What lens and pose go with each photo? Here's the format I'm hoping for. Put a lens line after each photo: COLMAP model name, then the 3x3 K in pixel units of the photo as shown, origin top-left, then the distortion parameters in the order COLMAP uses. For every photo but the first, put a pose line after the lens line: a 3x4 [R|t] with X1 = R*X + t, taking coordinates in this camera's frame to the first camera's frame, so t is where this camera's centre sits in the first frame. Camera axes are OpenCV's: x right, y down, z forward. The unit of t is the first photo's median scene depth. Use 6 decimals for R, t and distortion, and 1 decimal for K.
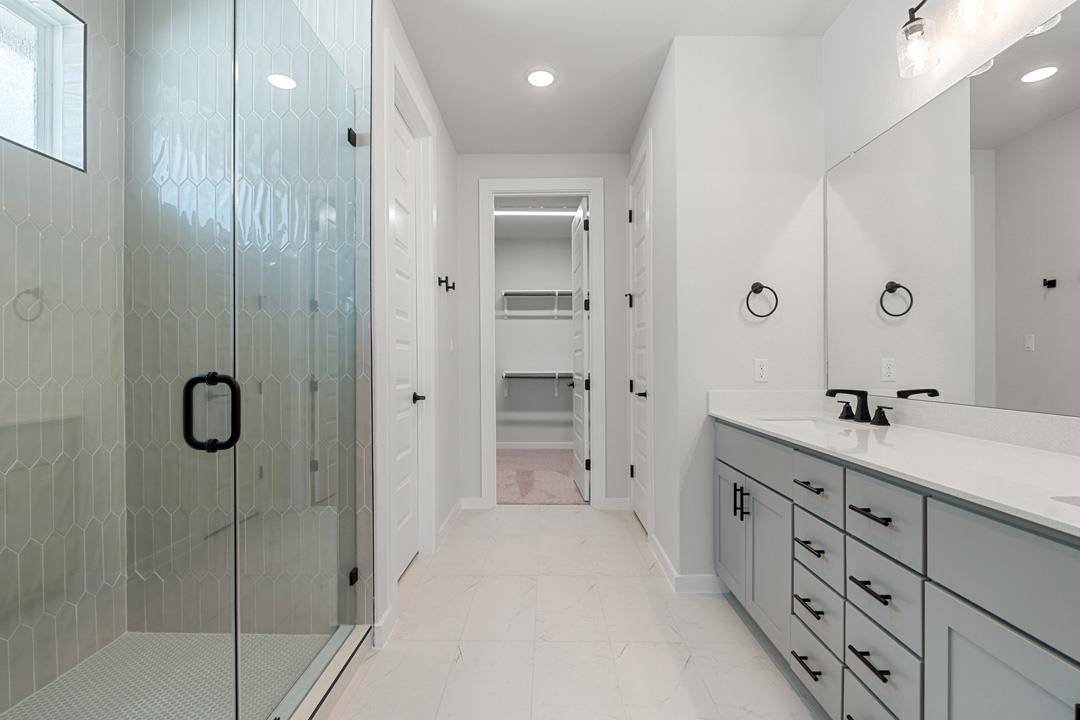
lens RADIAL K [[491.3, 0, 541.9], [0, 491.3, 361.2], [0, 0, 1]] dist [-0.000659, -0.005288]
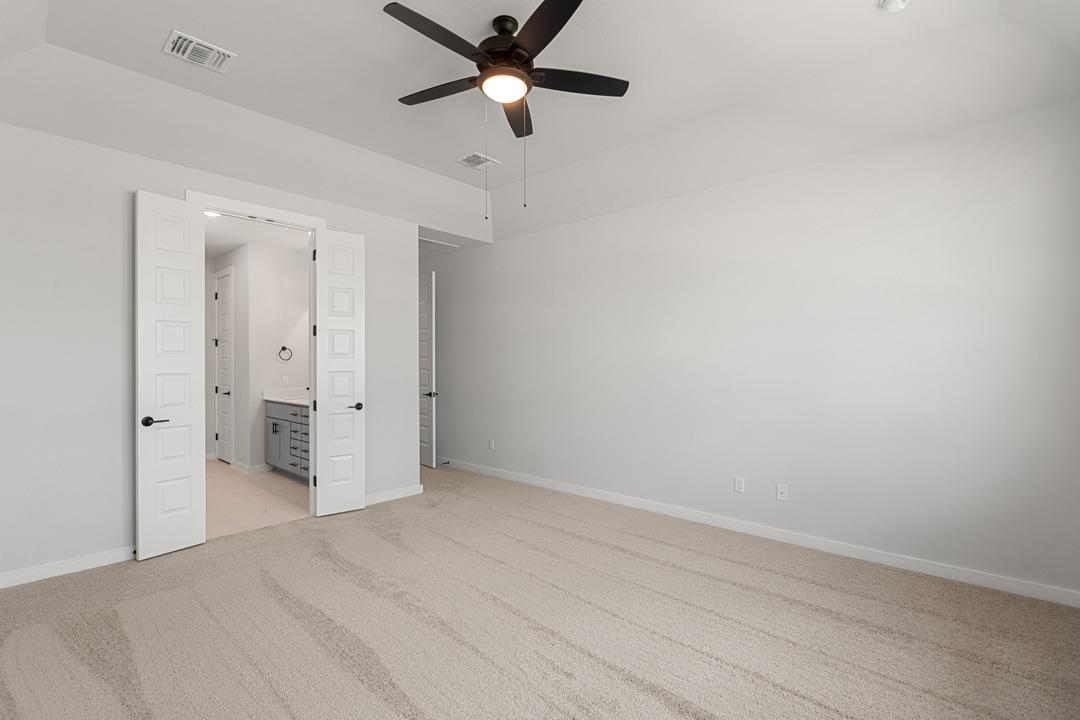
lens RADIAL K [[491.3, 0, 543.7], [0, 491.3, 358.9], [0, 0, 1]] dist [-0.000659, -0.005288]
pose [[0.663259, 0.000779, 0.748390, -0.579130], [0.003140, 0.999988, -0.003823, -0.081017], [-0.748384, 0.004885, 0.663248, -1.713793]]
